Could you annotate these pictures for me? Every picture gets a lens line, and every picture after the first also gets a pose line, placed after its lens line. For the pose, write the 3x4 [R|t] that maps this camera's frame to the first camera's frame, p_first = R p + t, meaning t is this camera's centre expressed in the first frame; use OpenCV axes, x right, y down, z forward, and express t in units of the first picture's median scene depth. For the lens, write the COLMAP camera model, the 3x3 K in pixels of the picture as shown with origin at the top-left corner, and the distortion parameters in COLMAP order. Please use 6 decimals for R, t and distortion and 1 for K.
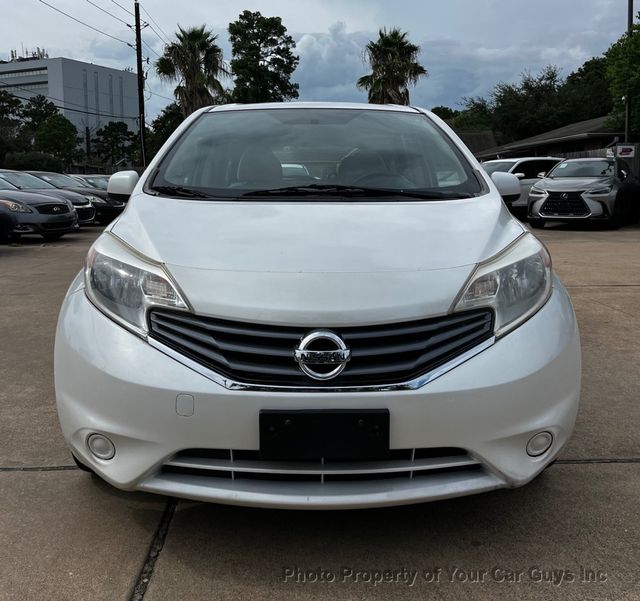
lens RADIAL K [[678.0, 0, 312.4], [0, 678.0, 250.9], [0, 0, 1]] dist [0.052242, -0.031691]
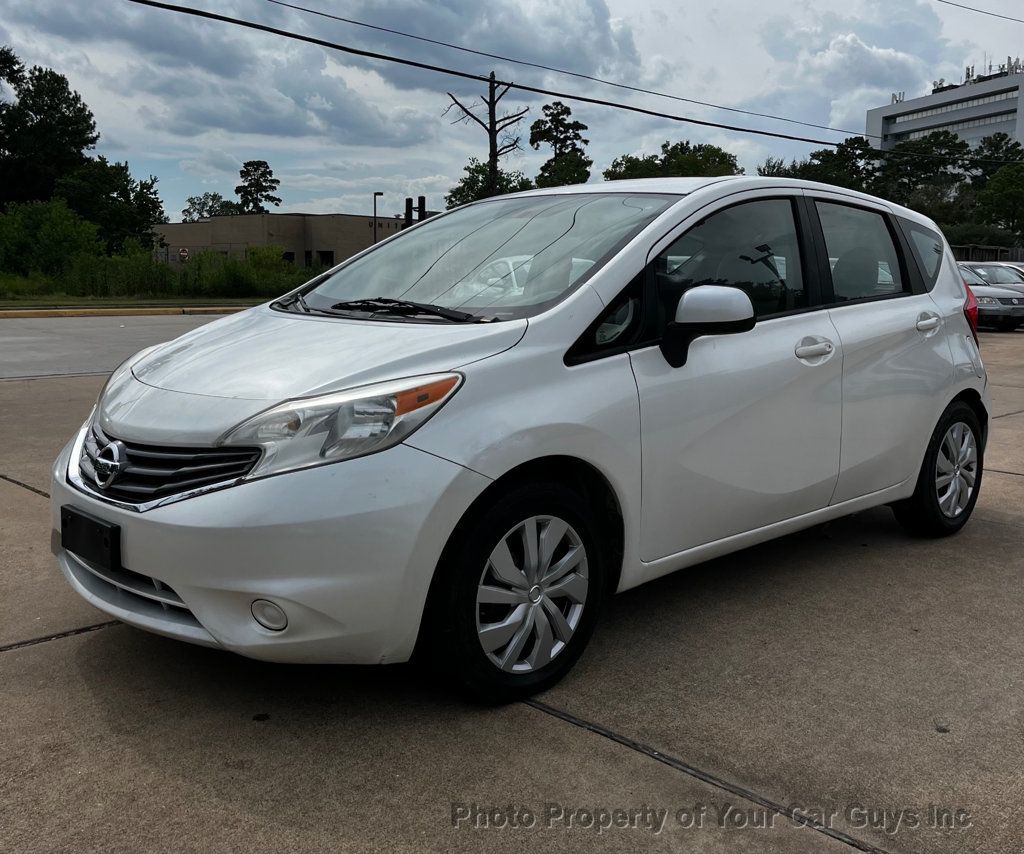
lens RADIAL K [[1049.8, 0, 512.4], [0, 1049.8, 376.6], [0, 0, 1]] dist [0.049642, -0.005814]
pose [[0.674069, 0.086793, -0.733552, 1.079413], [-0.085547, 0.995563, 0.039184, -0.065235], [0.733698, 0.036340, 0.678503, 0.236372]]
